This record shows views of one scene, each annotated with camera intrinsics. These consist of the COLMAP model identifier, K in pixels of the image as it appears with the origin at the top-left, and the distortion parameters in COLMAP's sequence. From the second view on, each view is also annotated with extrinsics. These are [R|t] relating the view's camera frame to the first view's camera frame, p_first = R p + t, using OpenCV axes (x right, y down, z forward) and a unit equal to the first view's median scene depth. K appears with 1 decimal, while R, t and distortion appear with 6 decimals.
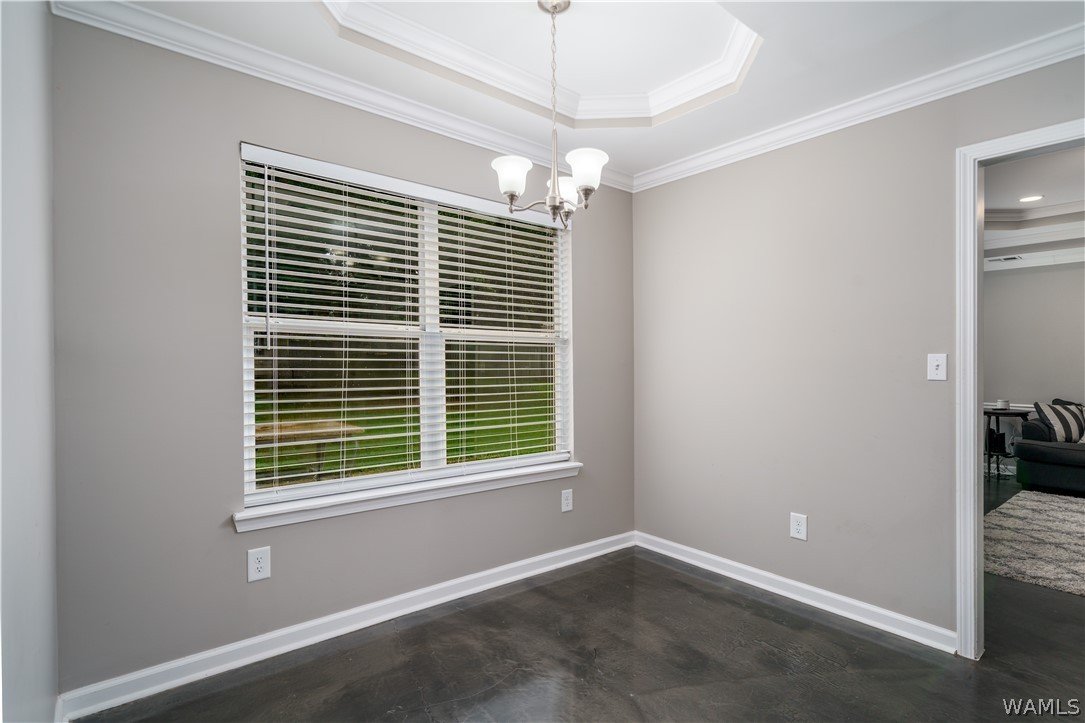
lens RADIAL K [[548.6, 0, 542.5], [0, 548.6, 371.9], [0, 0, 1]] dist [0.000531, 0.000333]
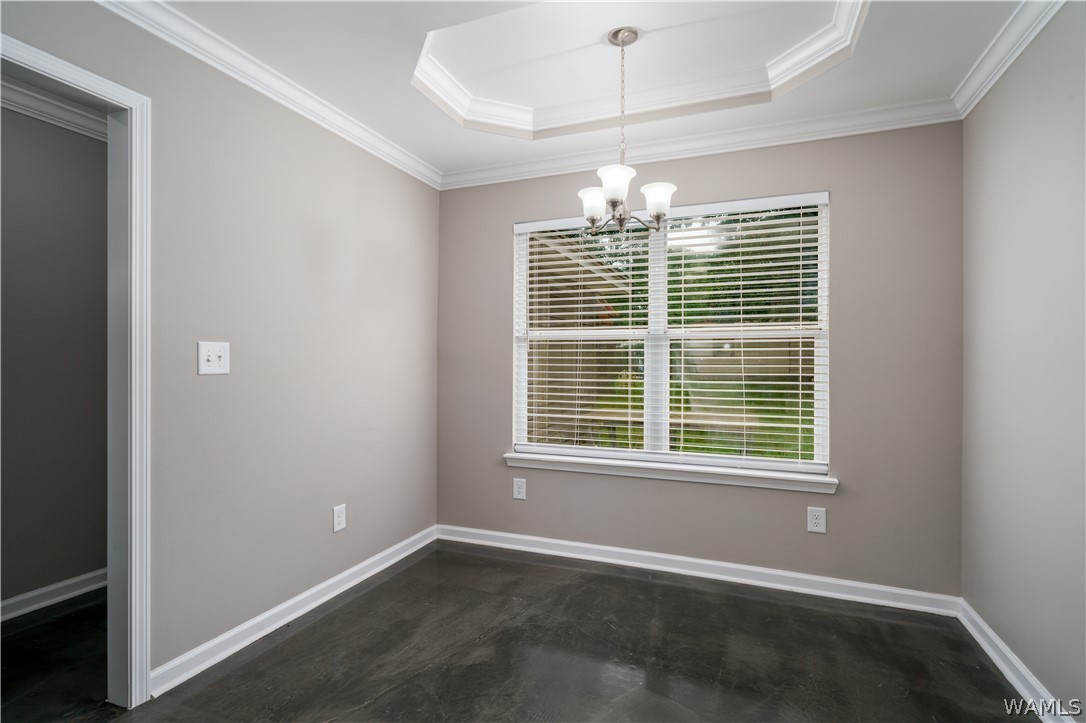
lens RADIAL K [[527.8, 0, 538.0], [0, 527.8, 366.3], [0, 0, 1]] dist [-0.000189, 0.000280]
pose [[0.476096, 0.001748, -0.879392, 0.665376], [-0.014363, 0.999880, -0.005789, 0.006458], [0.879276, 0.015387, 0.476064, 0.258754]]
